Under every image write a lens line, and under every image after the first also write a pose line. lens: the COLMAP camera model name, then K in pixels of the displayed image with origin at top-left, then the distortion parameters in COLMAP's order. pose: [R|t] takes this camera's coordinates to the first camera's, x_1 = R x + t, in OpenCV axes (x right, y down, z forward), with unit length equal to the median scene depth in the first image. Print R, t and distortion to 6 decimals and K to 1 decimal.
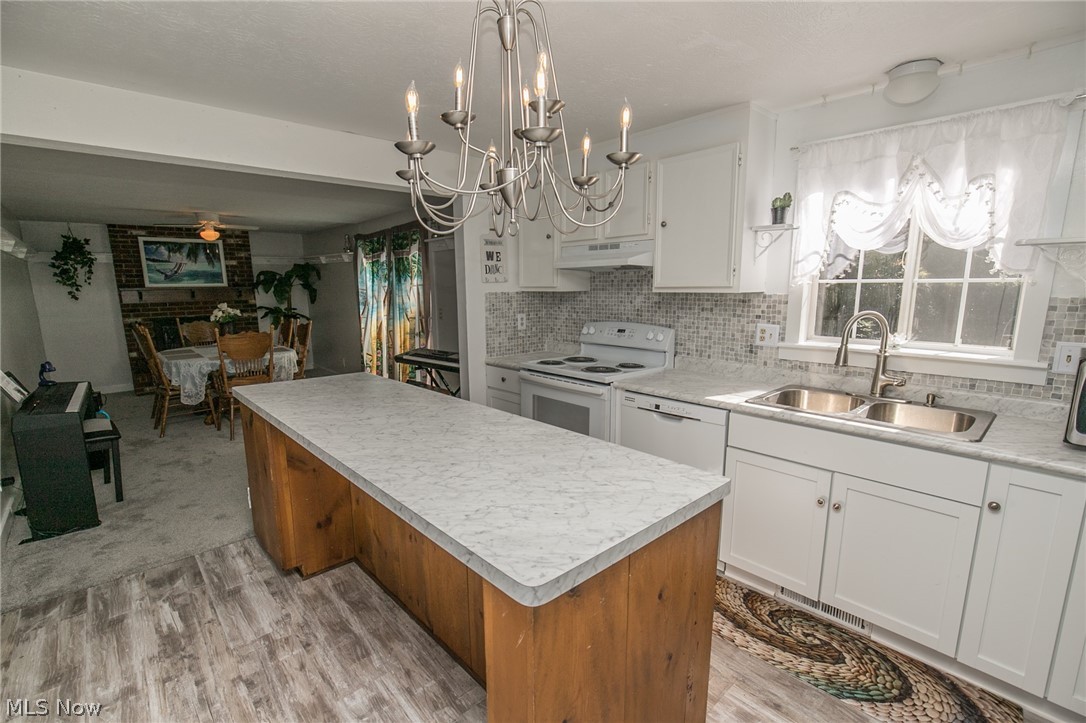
lens RADIAL K [[490.3, 0, 542.9], [0, 490.3, 373.6], [0, 0, 1]] dist [-0.023100, 0.007481]
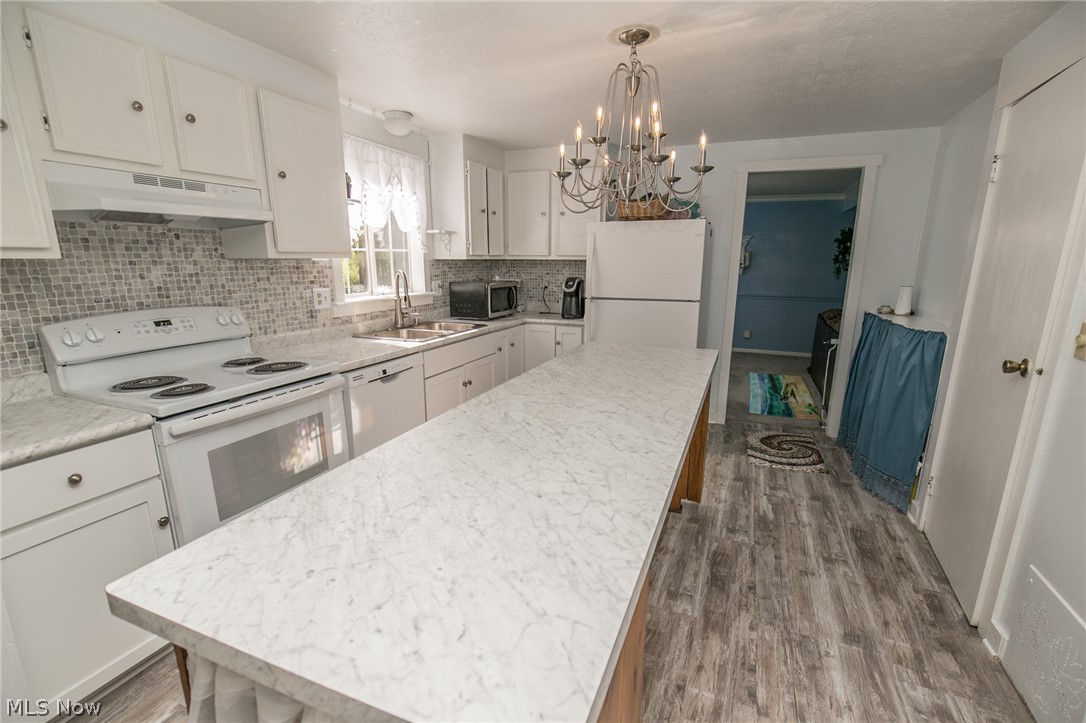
lens RADIAL K [[490.3, 0, 542.9], [0, 490.3, 373.6], [0, 0, 1]] dist [-0.023100, 0.007481]
pose [[-0.419142, -0.200978, 0.885397, -0.883888], [0.163847, 0.942437, 0.291490, -0.187773], [-0.893014, 0.267245, -0.362086, 1.196294]]
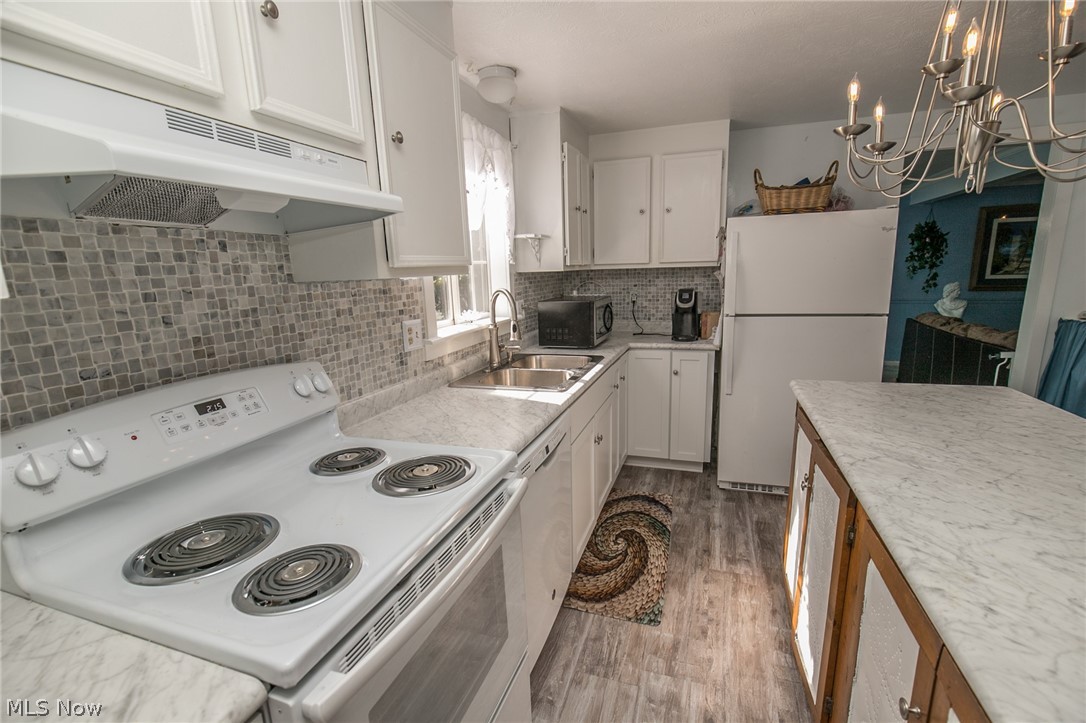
lens RADIAL K [[490.3, 0, 542.9], [0, 490.3, 373.6], [0, 0, 1]] dist [-0.023100, 0.007481]
pose [[-0.474388, -0.162471, 0.865193, -0.338964], [0.193718, 0.939463, 0.282634, -0.233214], [-0.858737, 0.301682, -0.414197, 1.383175]]
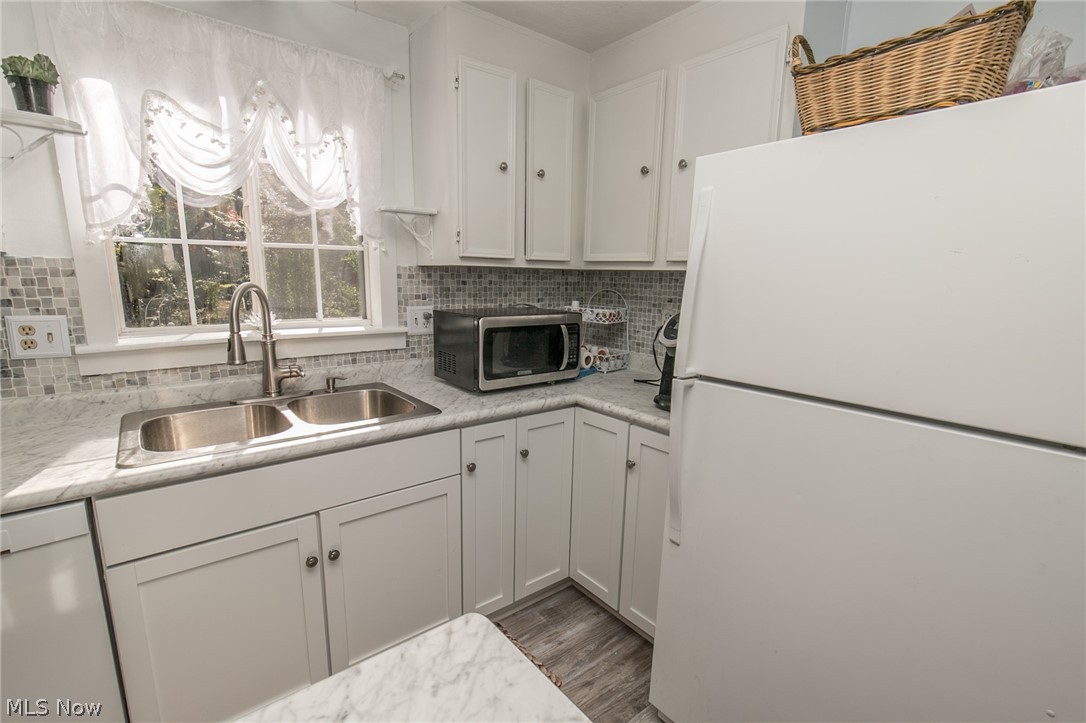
lens RADIAL K [[490.3, 0, 542.9], [0, 490.3, 373.6], [0, 0, 1]] dist [-0.023100, 0.007481]
pose [[0.068094, -0.187613, 0.979880, -0.022882], [0.160585, 0.971415, 0.174832, -0.052415], [-0.984670, 0.145449, 0.096276, 0.506999]]
